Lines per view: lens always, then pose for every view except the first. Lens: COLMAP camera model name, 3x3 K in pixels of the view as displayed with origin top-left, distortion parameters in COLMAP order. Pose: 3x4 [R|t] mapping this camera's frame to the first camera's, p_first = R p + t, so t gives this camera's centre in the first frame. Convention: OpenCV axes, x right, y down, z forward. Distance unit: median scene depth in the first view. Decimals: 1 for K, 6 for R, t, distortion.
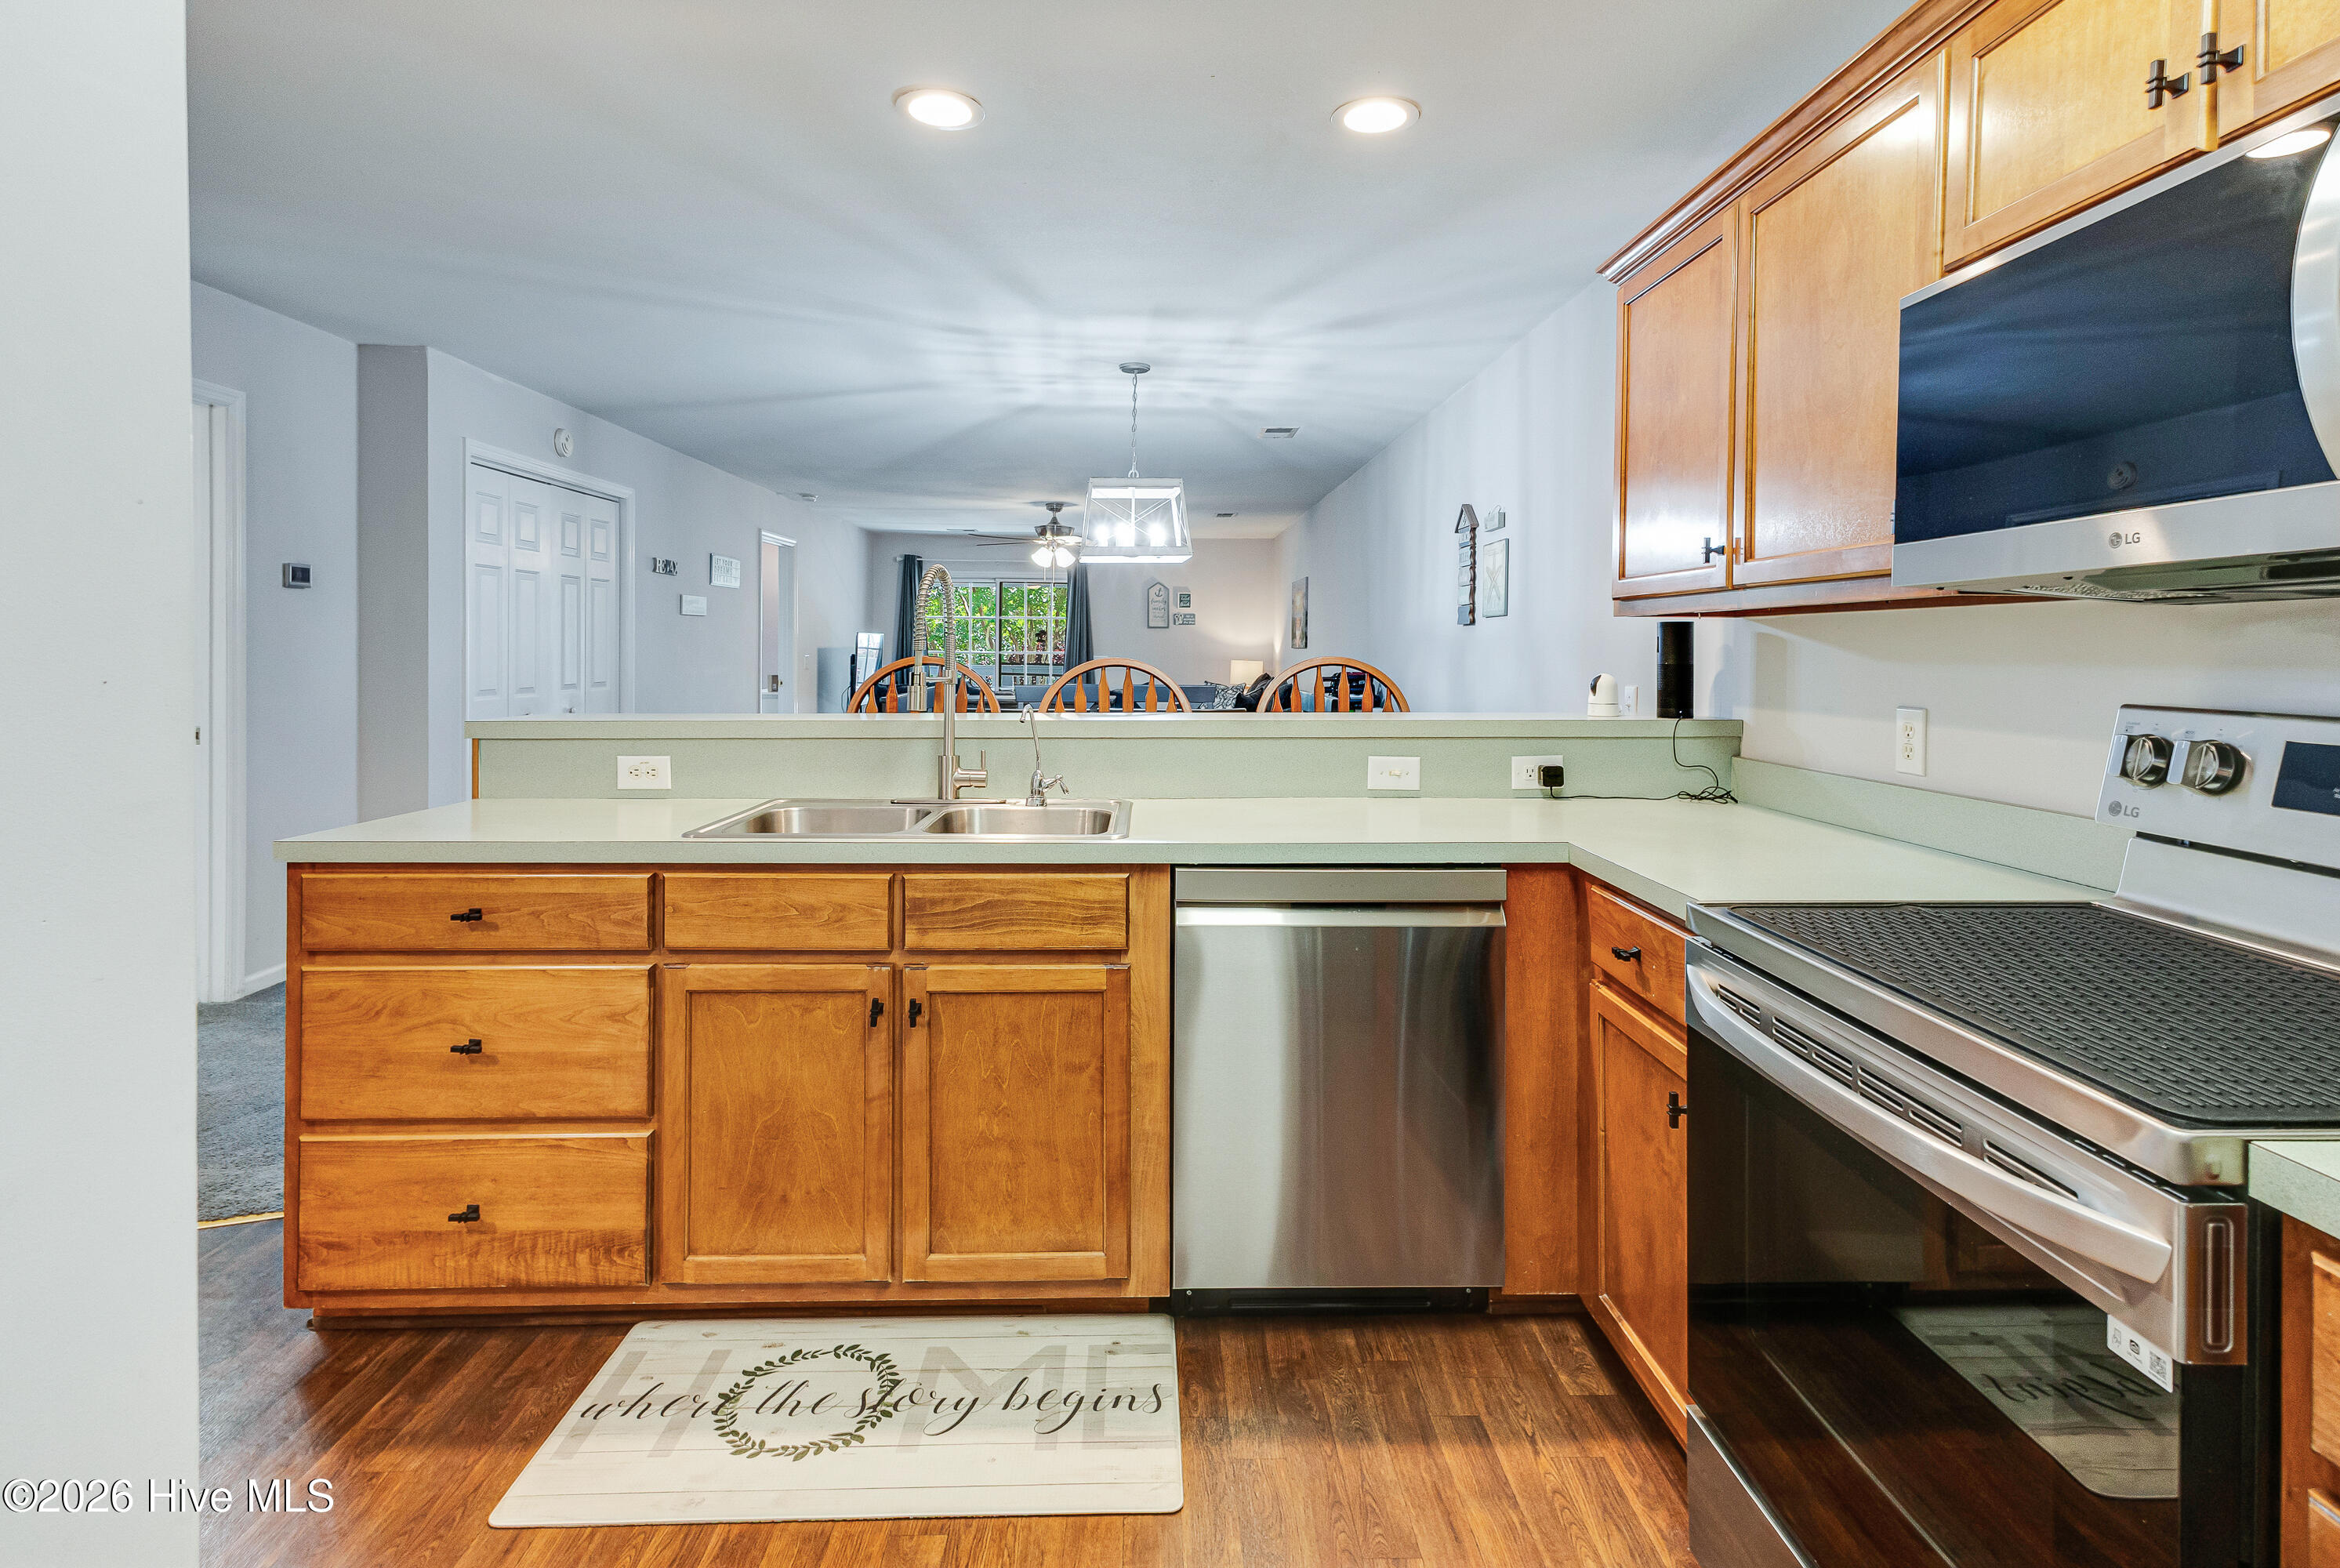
lens RADIAL K [[1174.0, 0, 1173.6], [0, 1174.0, 665.3], [0, 0, 1]] dist [0.016127, -0.000021]
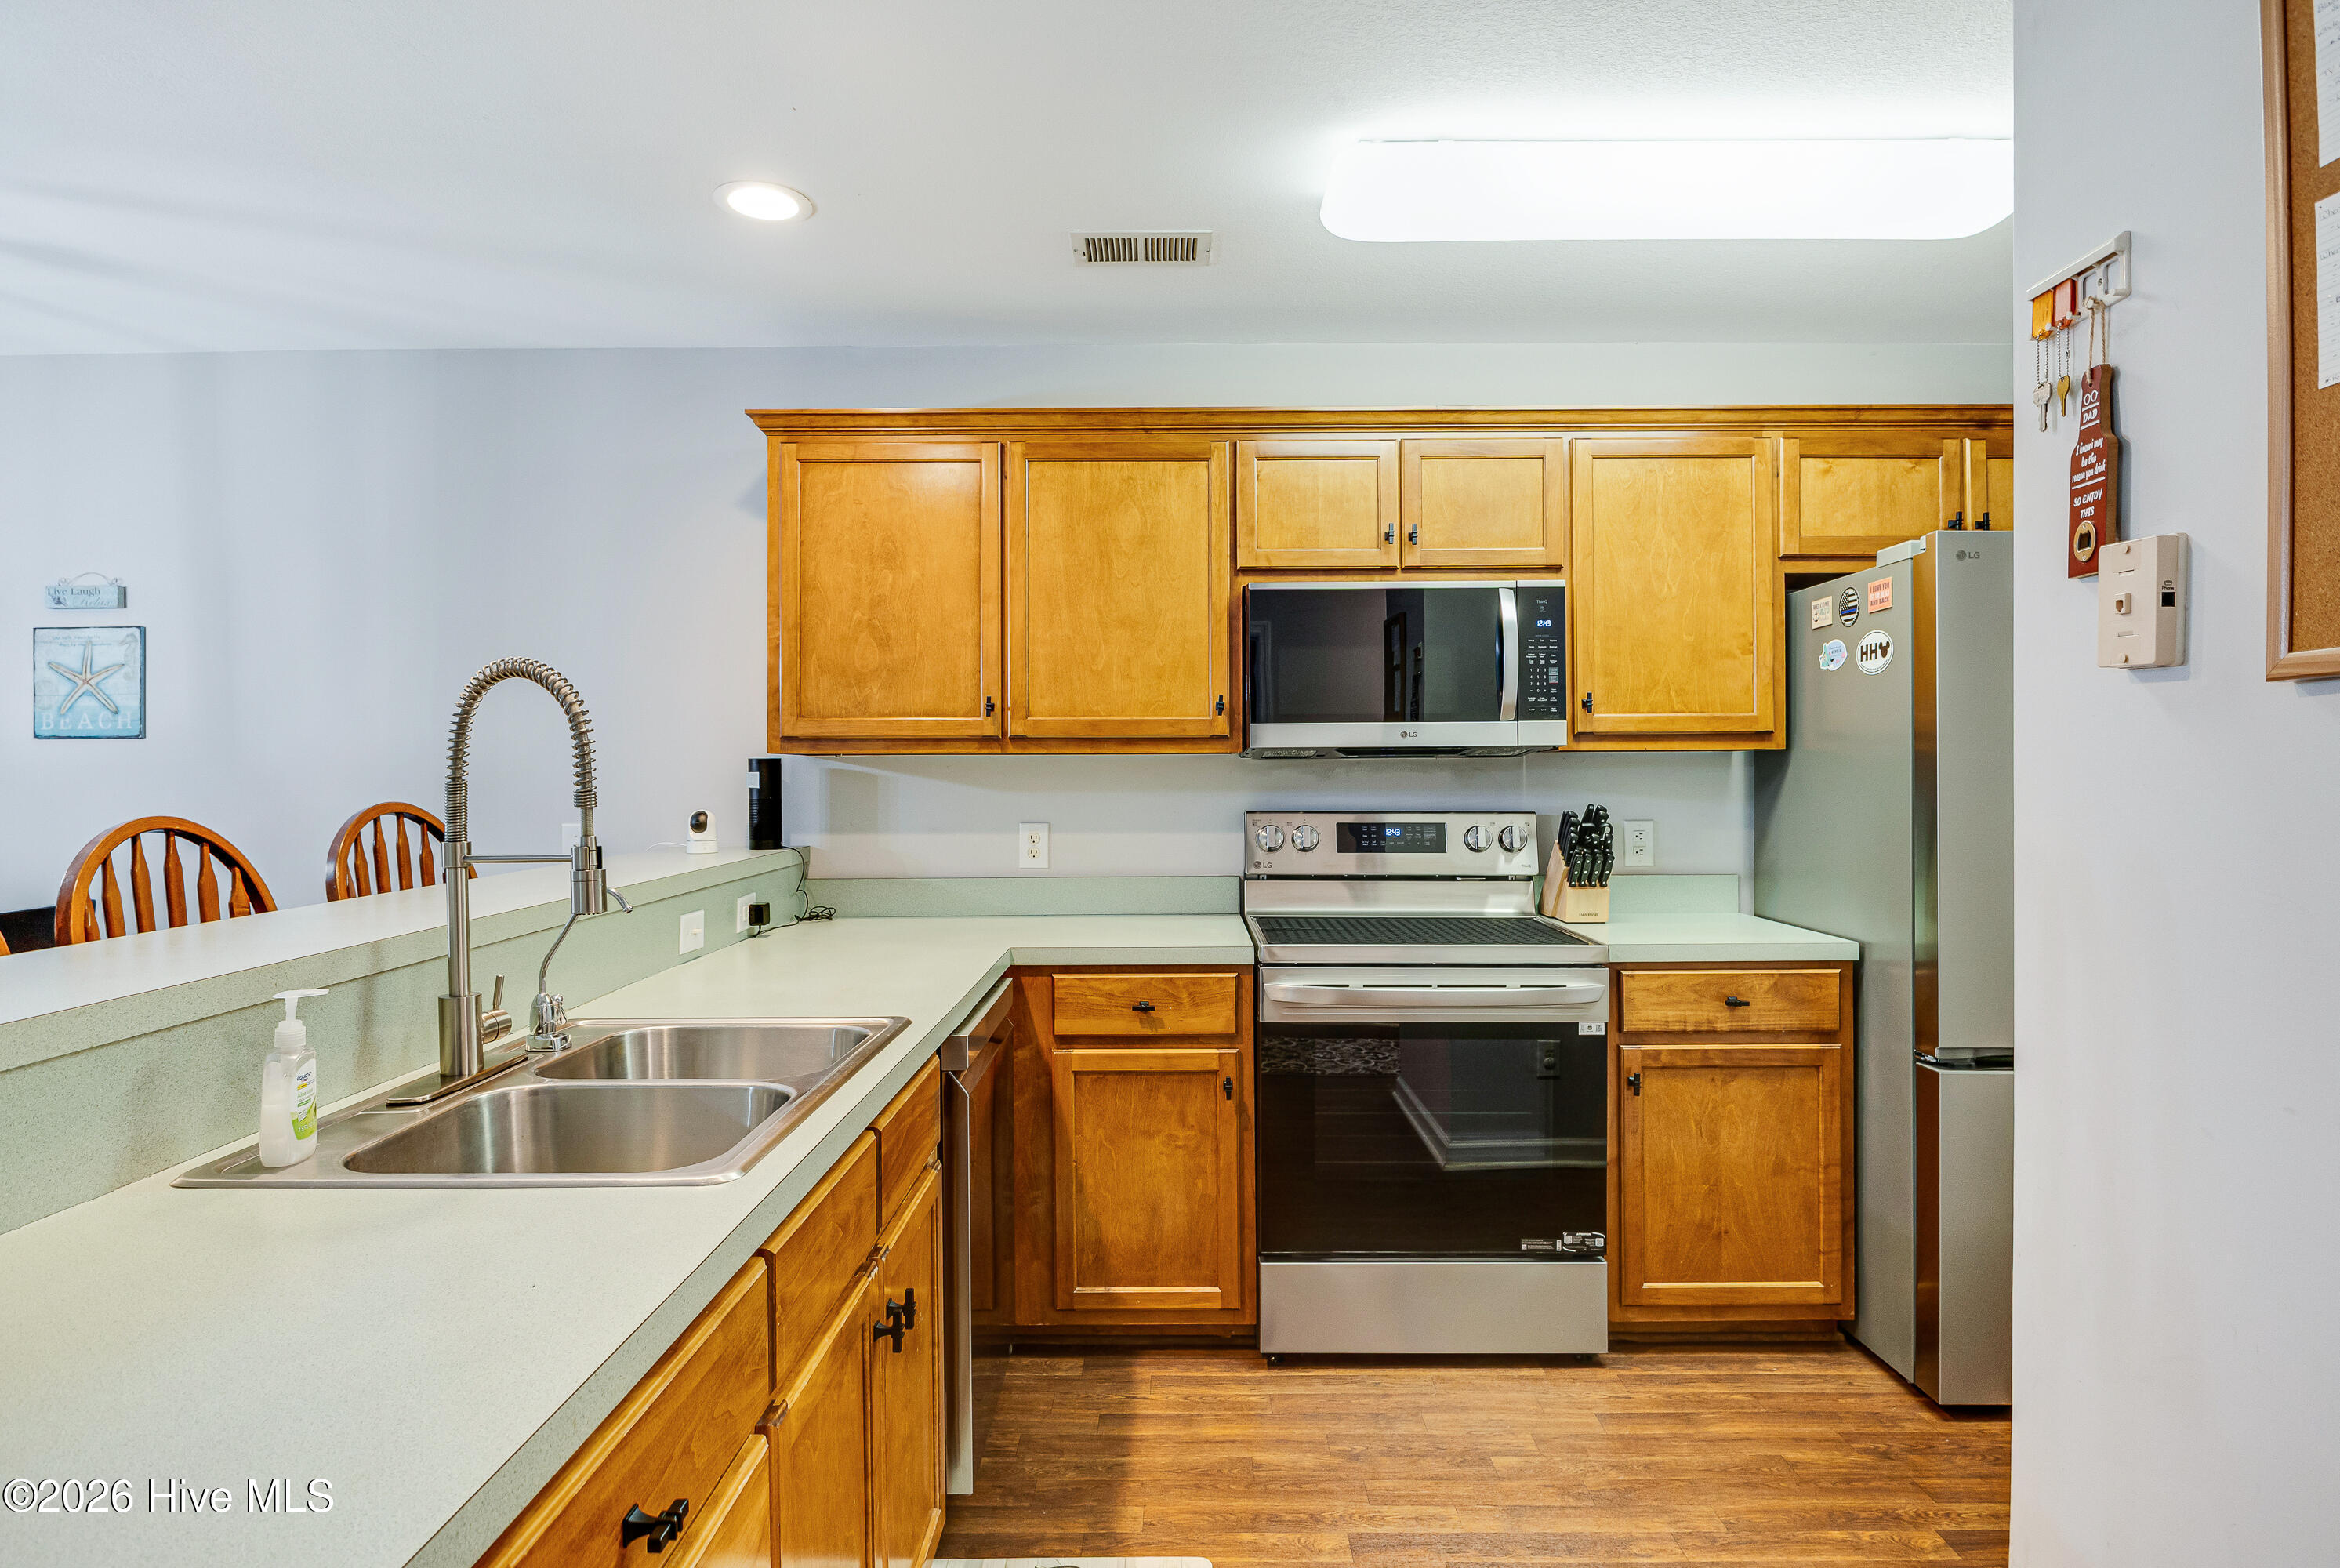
lens RADIAL K [[1315.8, 0, 1169.3], [0, 1315.8, 770.4], [0, 0, 1]] dist [-0.007304, -0.000224]
pose [[0.032729, -0.005872, 0.999447, -1.000941], [0.019803, 0.999790, 0.005226, -0.033627], [-0.999268, 0.019621, 0.032838, 0.797042]]
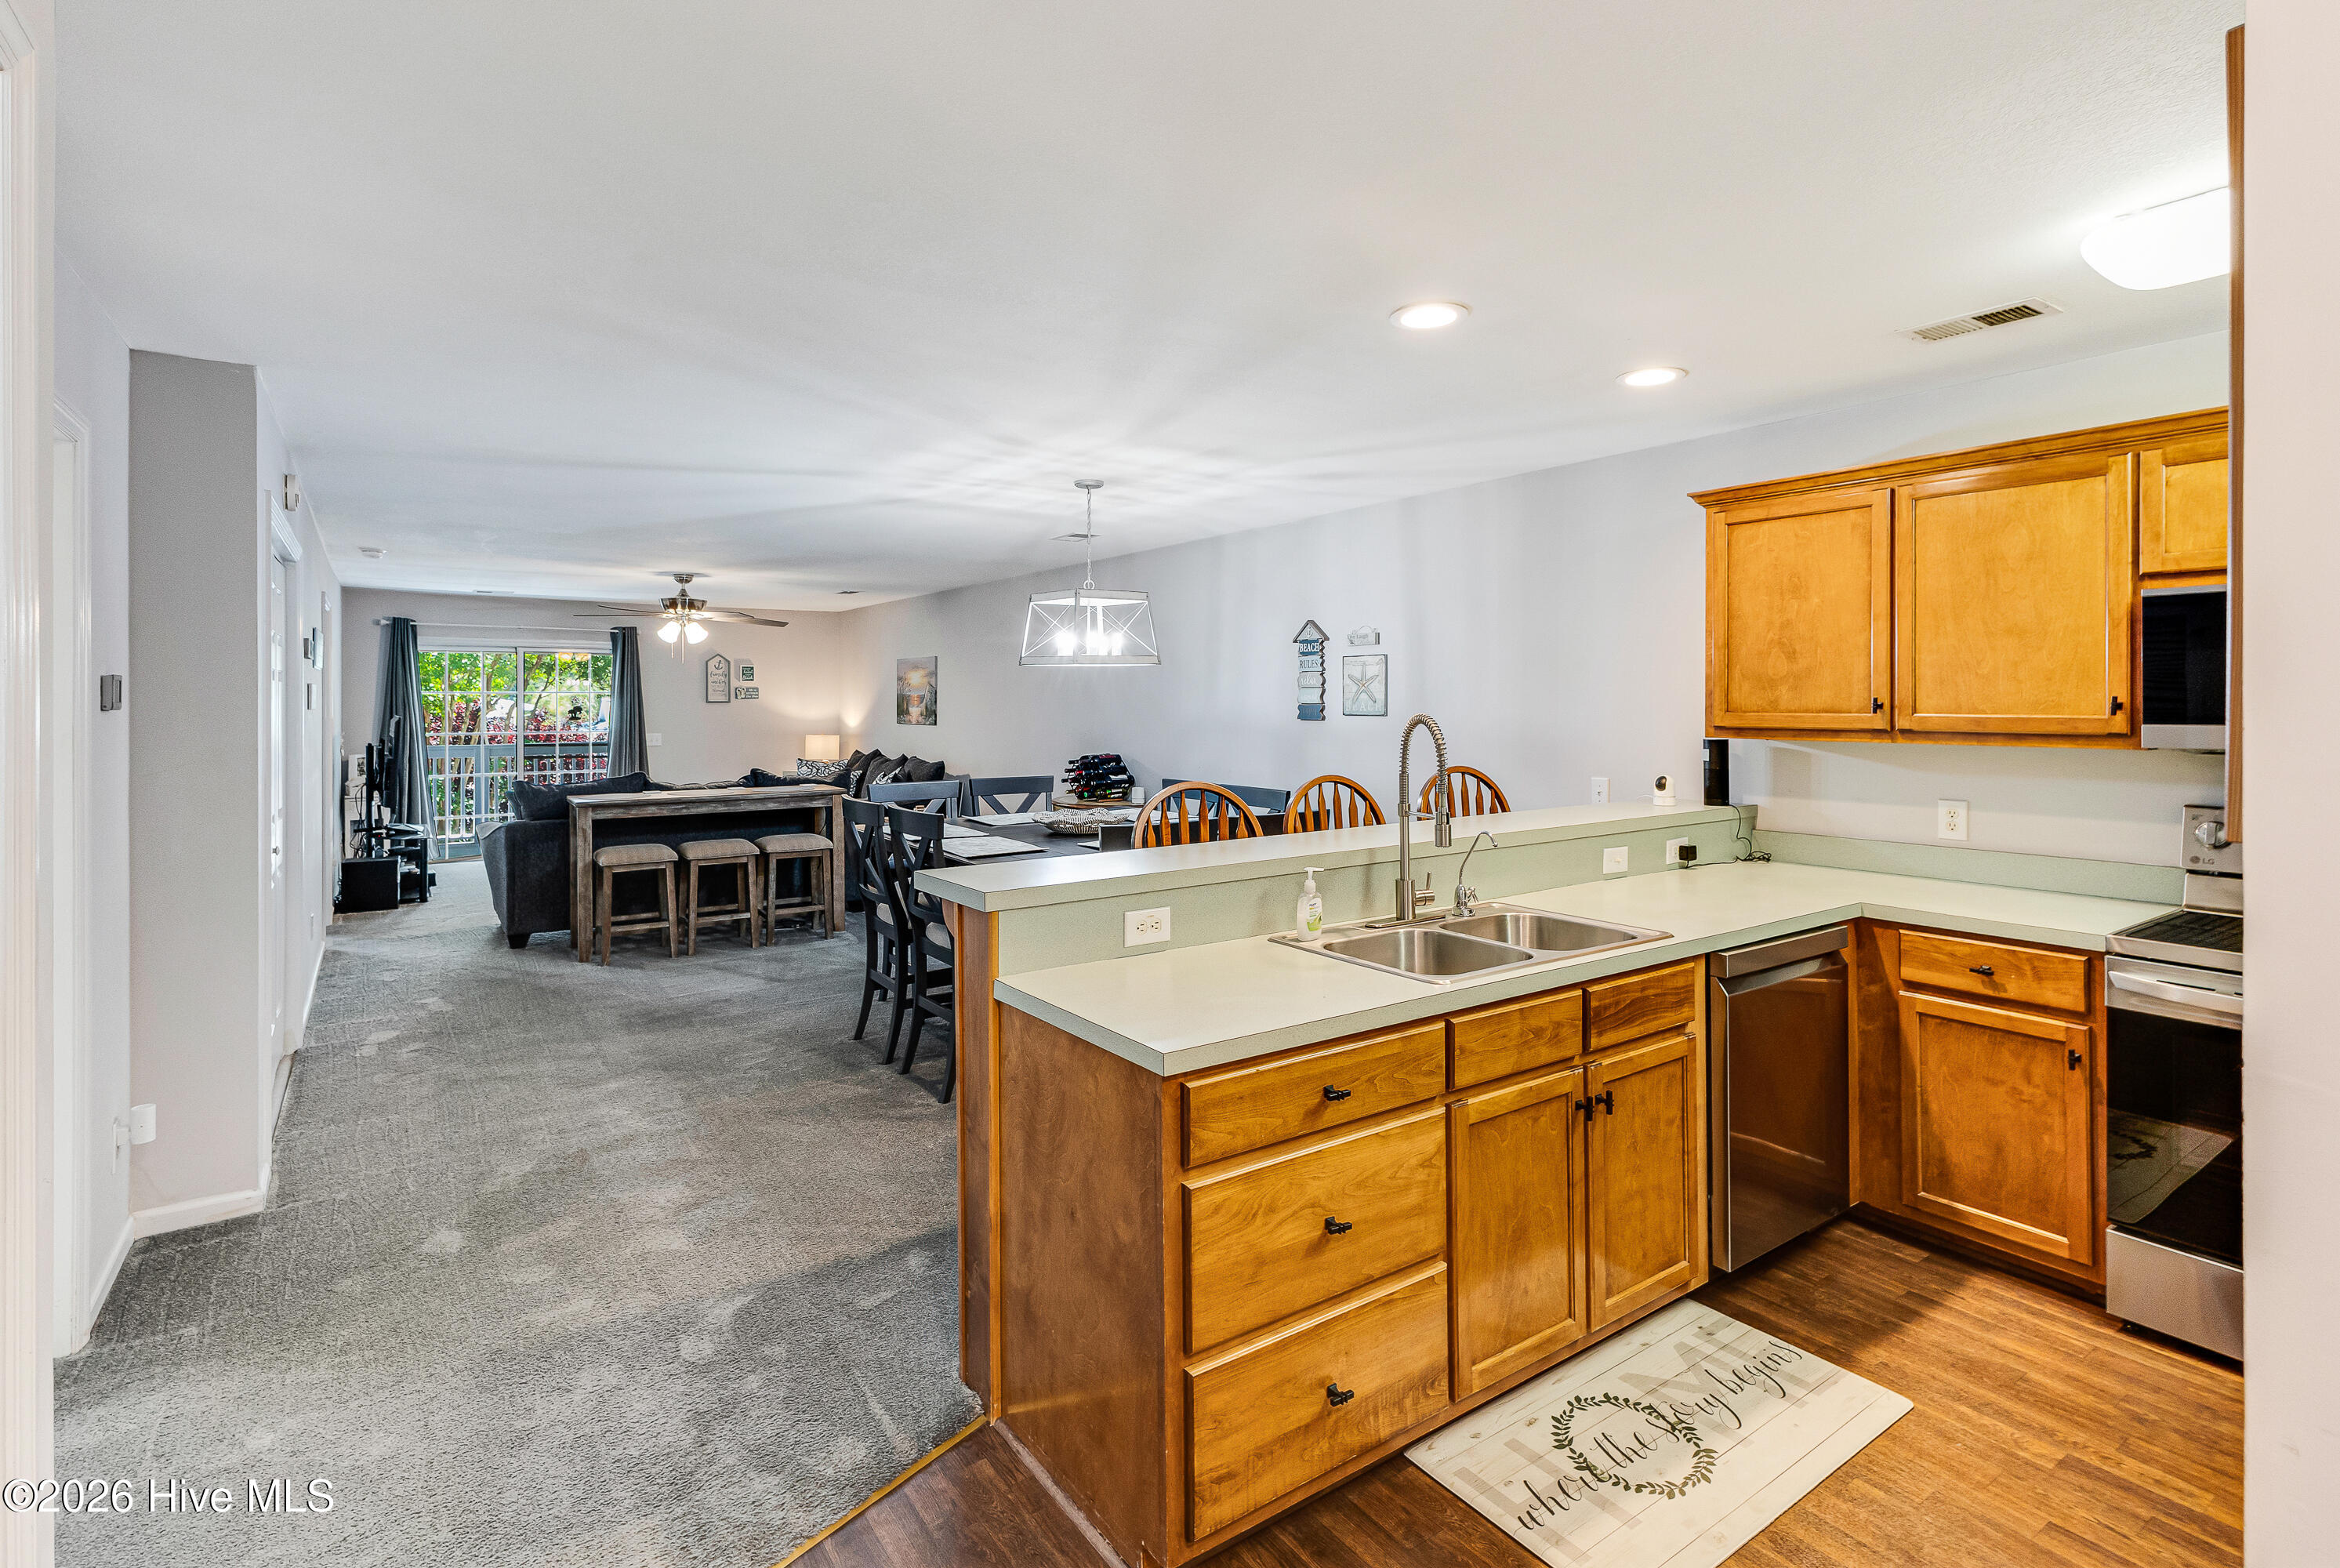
lens RADIAL K [[1124.4, 0, 1168.4], [0, 1124.4, 703.0], [0, 0, 1]] dist [0.005919, 0.001311]
pose [[0.837471, -0.009482, 0.546400, -1.203350], [0.016352, 0.999837, -0.007712, -0.109337], [-0.546238, 0.015393, 0.837489, 0.272579]]
